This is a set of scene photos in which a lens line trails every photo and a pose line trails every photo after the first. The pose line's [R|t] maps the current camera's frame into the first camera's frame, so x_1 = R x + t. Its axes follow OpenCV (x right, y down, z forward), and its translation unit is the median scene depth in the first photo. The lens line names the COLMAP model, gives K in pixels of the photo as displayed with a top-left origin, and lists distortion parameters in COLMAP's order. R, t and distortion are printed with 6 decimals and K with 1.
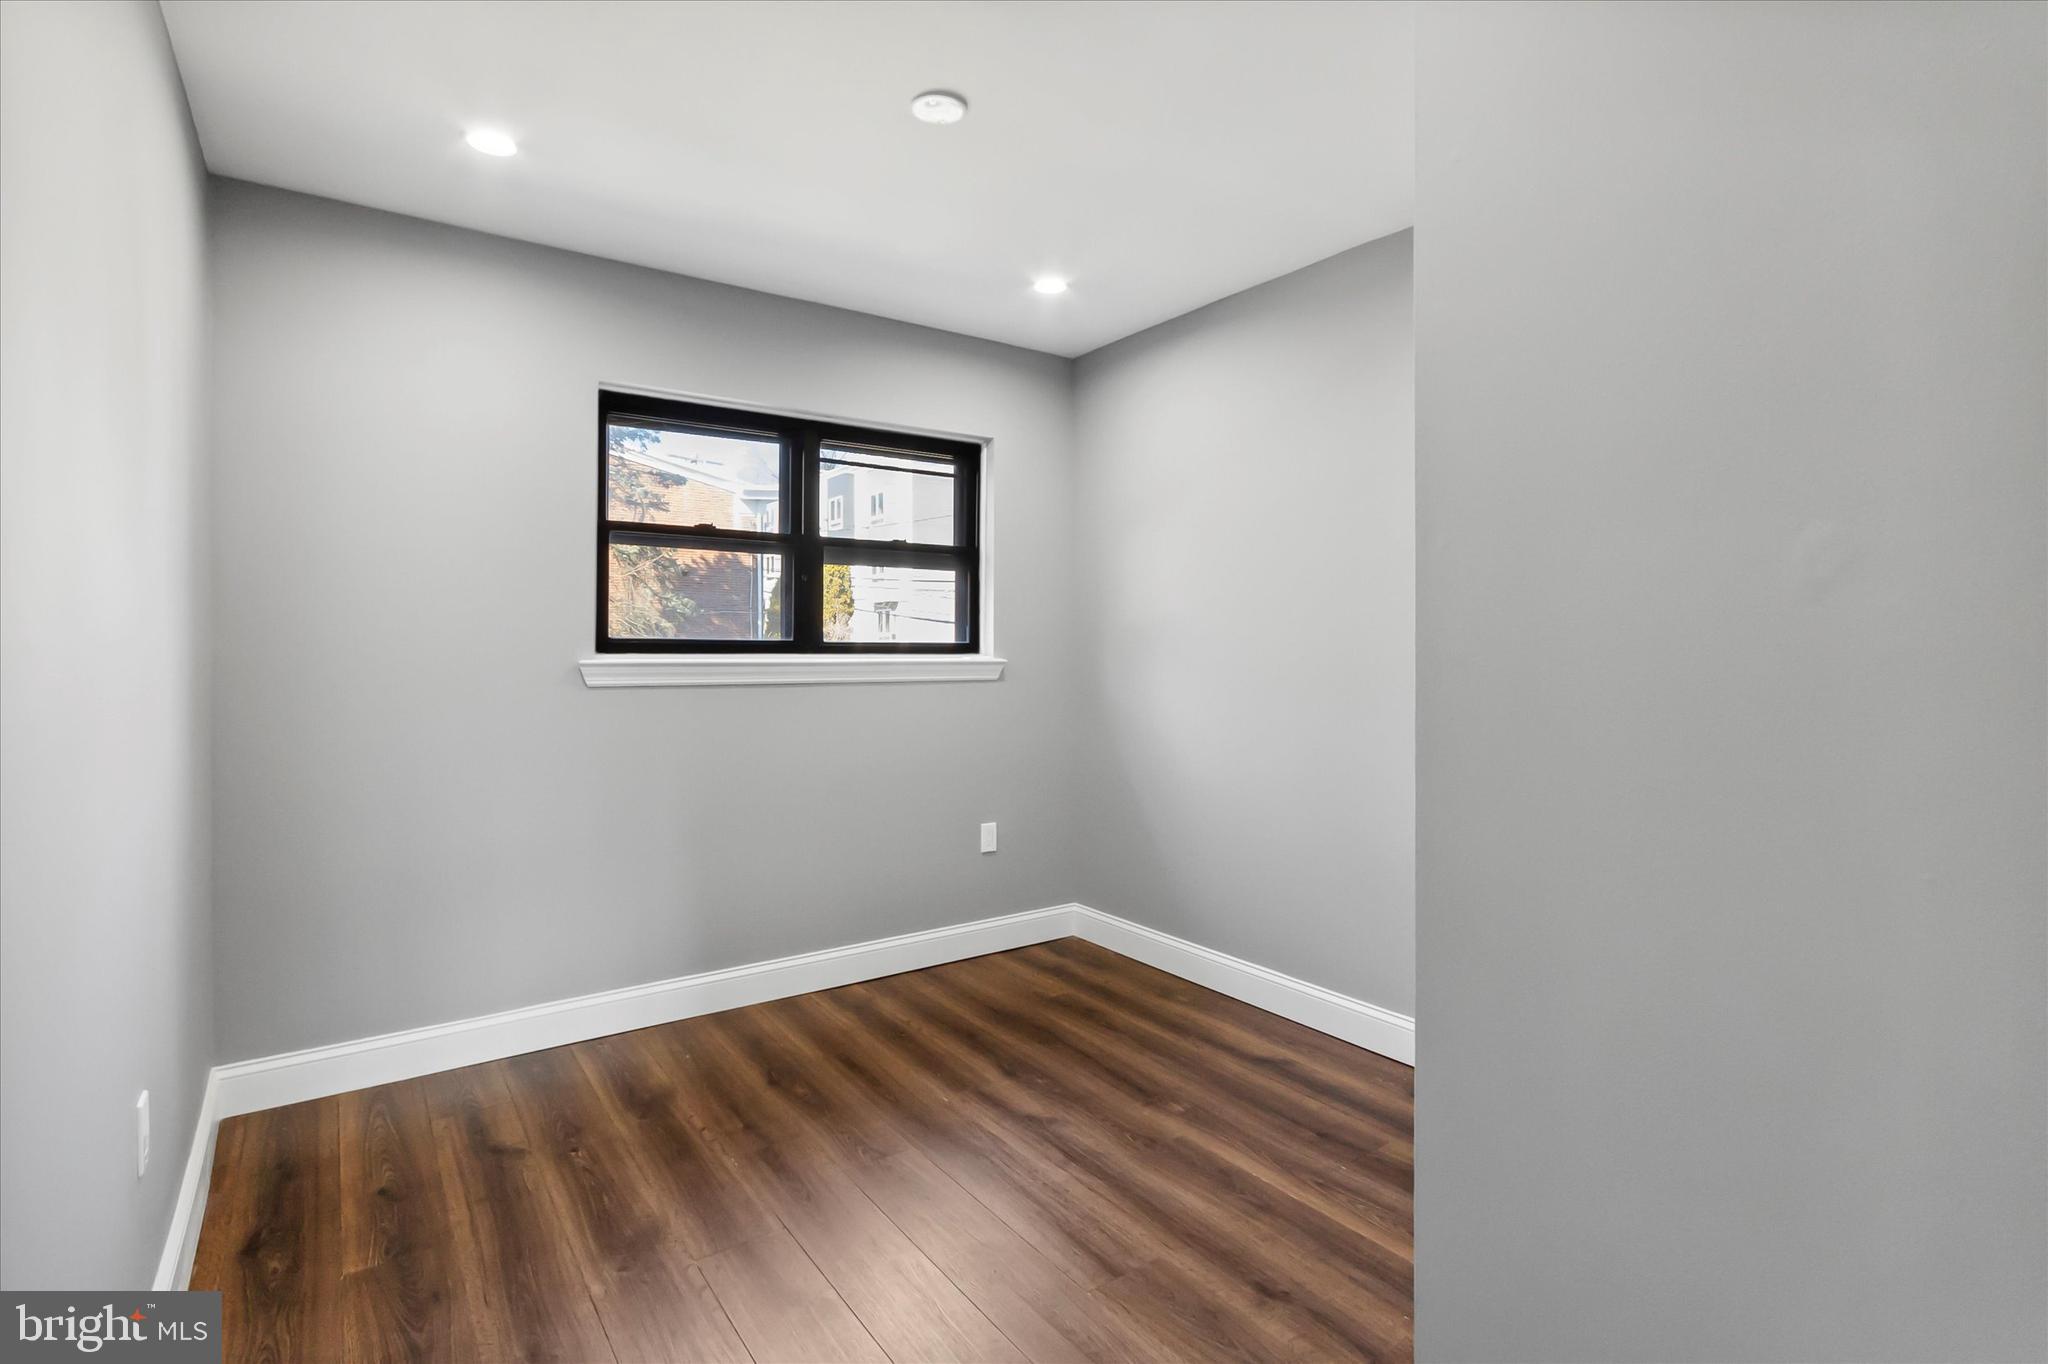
lens RADIAL K [[996.0, 0, 1026.5], [0, 996.0, 639.6], [0, 0, 1]] dist [-0.010012, 0.000015]
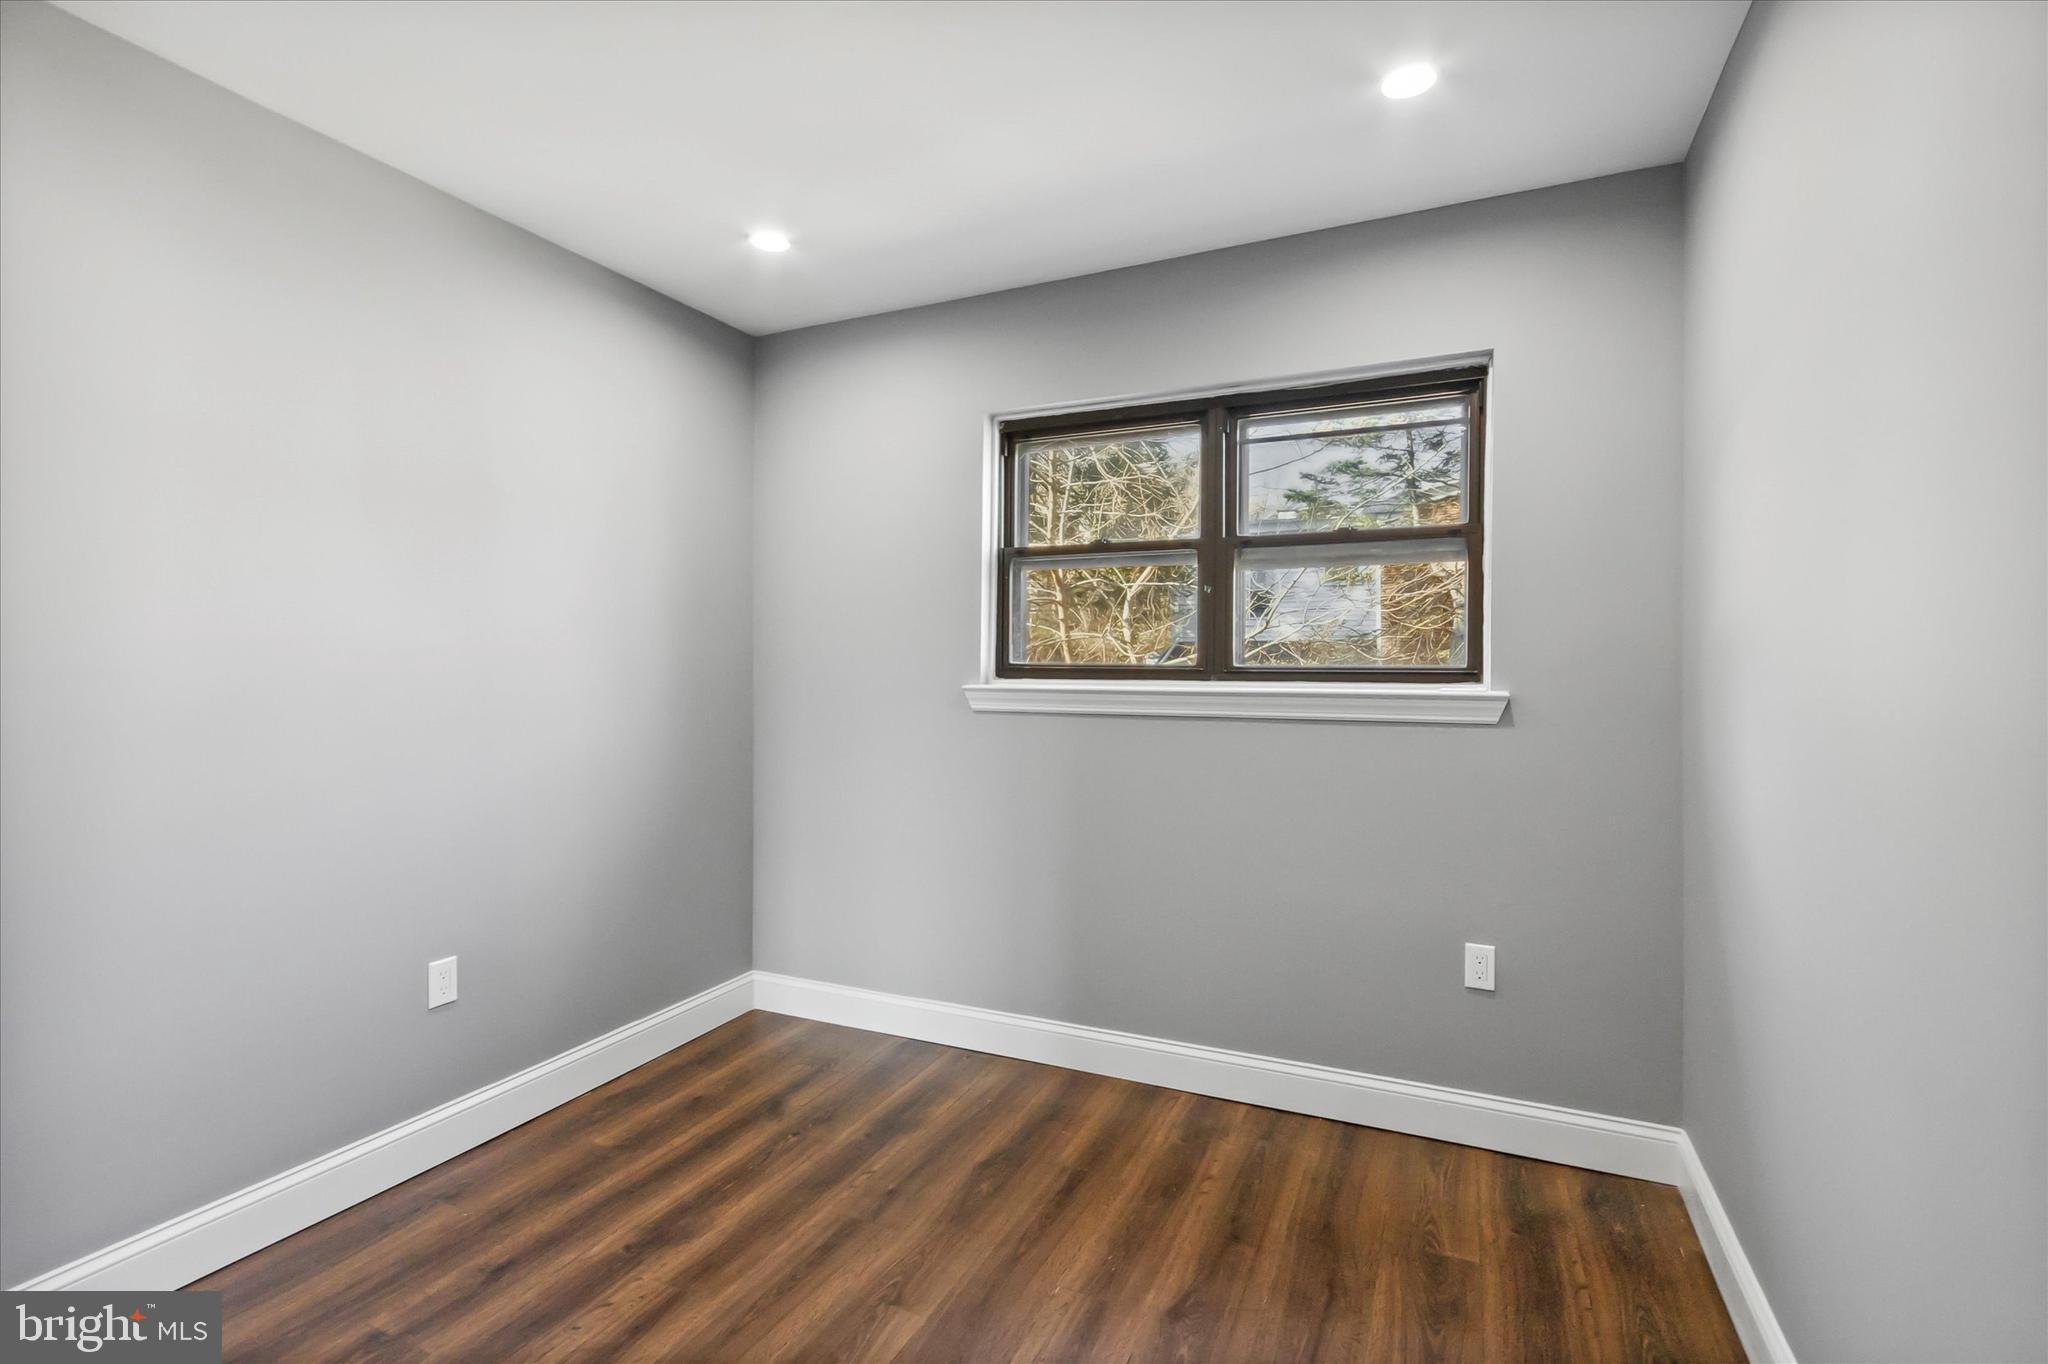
lens RADIAL K [[931.9, 0, 1024.0], [0, 931.9, 682.0], [0, 0, 1]] dist [-0.004504, 0.000039]
pose [[0.496136, 0.001330, -0.868244, 0.393317], [0.000783, 0.999998, 0.001979, 0.014468], [0.868244, -0.001662, 0.496134, 0.513259]]
